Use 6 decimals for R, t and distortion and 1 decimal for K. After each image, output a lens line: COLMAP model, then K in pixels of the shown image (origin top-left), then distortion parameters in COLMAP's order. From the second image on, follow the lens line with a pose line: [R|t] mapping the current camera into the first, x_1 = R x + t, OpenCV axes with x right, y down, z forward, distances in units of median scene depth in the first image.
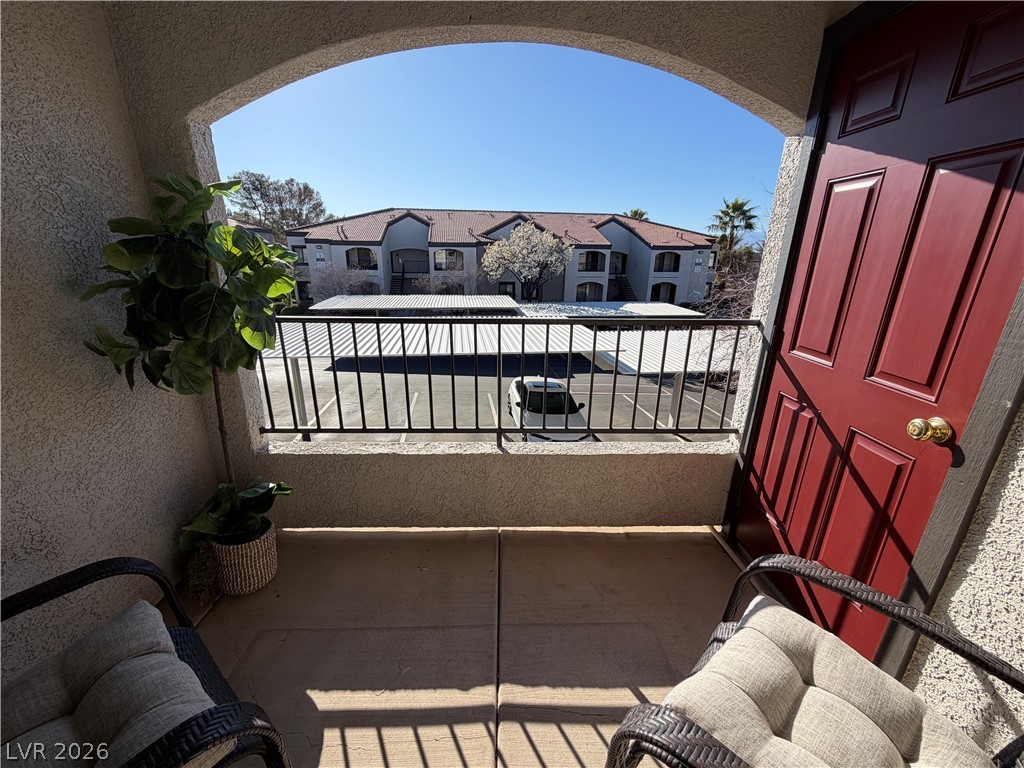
lens RADIAL K [[408.9, 0, 509.7], [0, 408.9, 384.5], [0, 0, 1]] dist [0.000868, -0.000473]
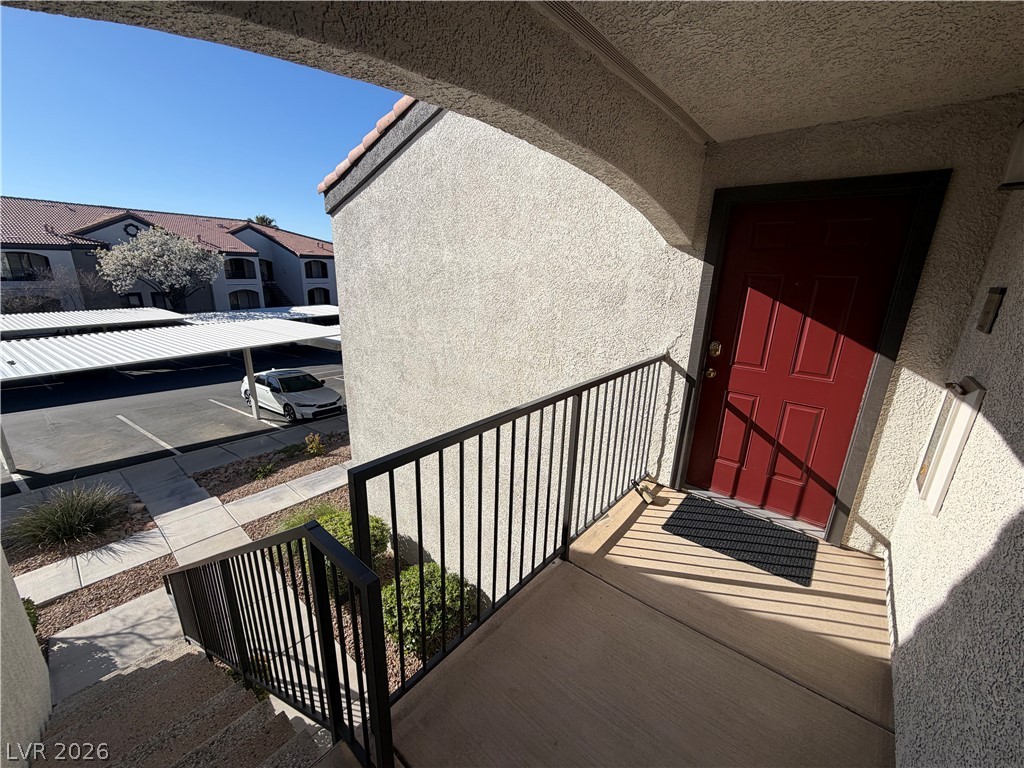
lens RADIAL K [[408.9, 0, 509.7], [0, 408.9, 384.5], [0, 0, 1]] dist [0.000868, -0.000473]
pose [[0.667072, -0.198721, 0.718001, -0.127493], [0.205392, 0.975473, 0.079158, 0.027154], [-0.716121, 0.094668, 0.691526, -0.122393]]
